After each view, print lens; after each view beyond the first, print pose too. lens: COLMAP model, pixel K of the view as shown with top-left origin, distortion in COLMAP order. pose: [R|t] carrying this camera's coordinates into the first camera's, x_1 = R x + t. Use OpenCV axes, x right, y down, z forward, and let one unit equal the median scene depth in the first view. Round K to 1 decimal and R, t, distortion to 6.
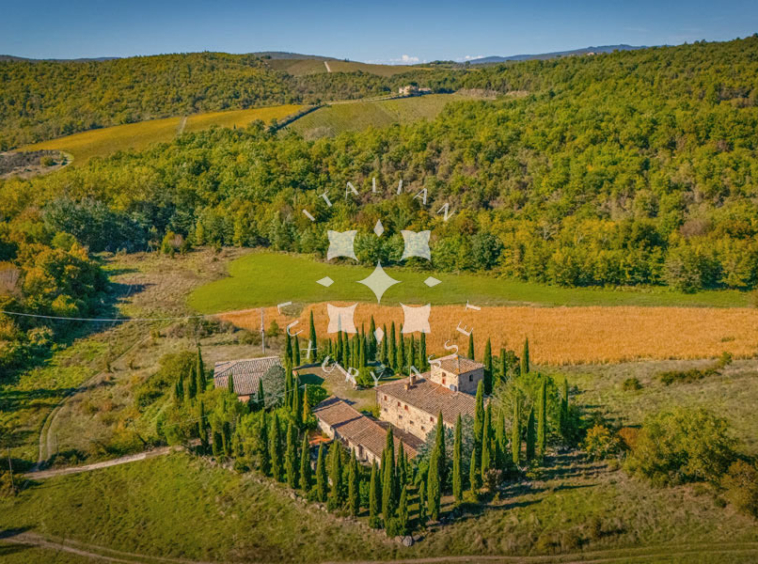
lens RADIAL K [[748.0, 0, 378.9], [0, 748.0, 282.5], [0, 0, 1]] dist [0.038832, 0.000000]
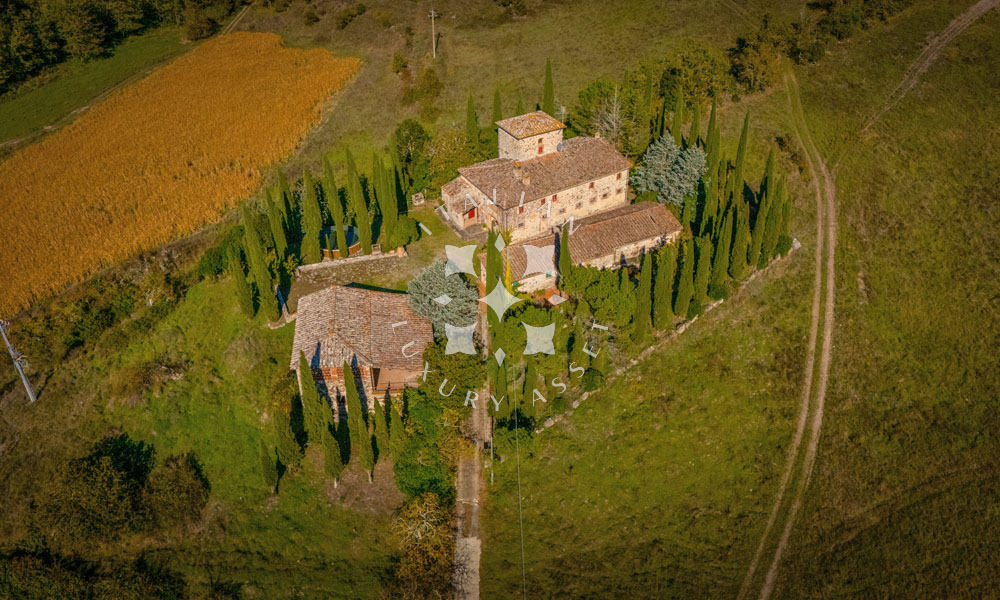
lens RADIAL K [[798.0, 0, 494.5], [0, 798.0, 302.1], [0, 0, 1]] dist [0.046017, -0.028004]
pose [[0.136594, -0.560697, 0.816677, -0.343056], [0.276794, 0.813171, 0.511994, -0.088850], [-0.951171, 0.156116, 0.266272, 0.423630]]
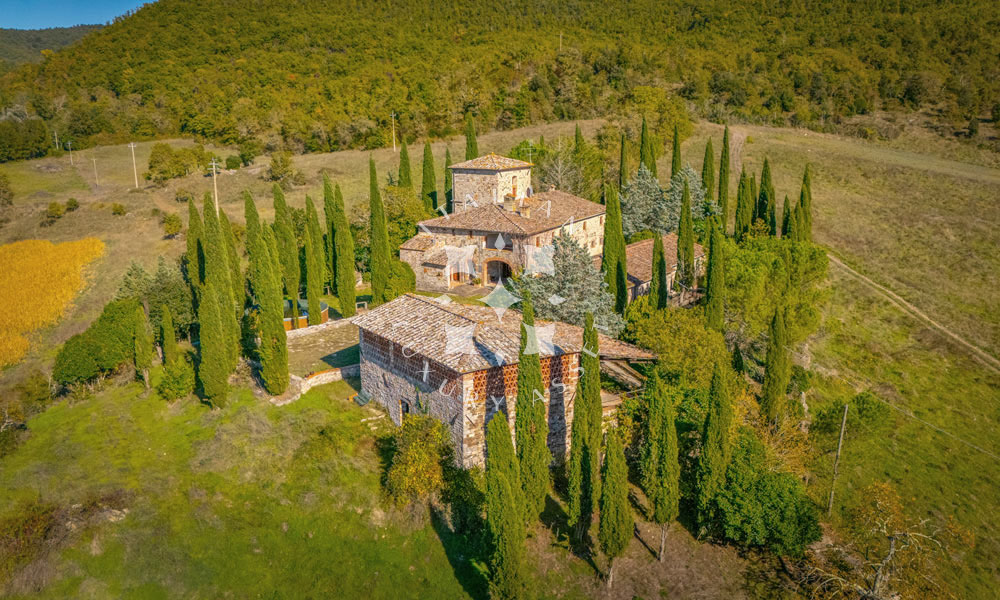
lens RADIAL K [[798.0, 0, 498.0], [0, 798.0, 301.8], [0, 0, 1]] dist [0.046017, -0.028004]
pose [[-0.342795, -0.211244, 0.915351, -0.262428], [0.253503, 0.917439, 0.306662, 0.005544], [-0.904559, 0.337166, -0.260943, 0.605406]]
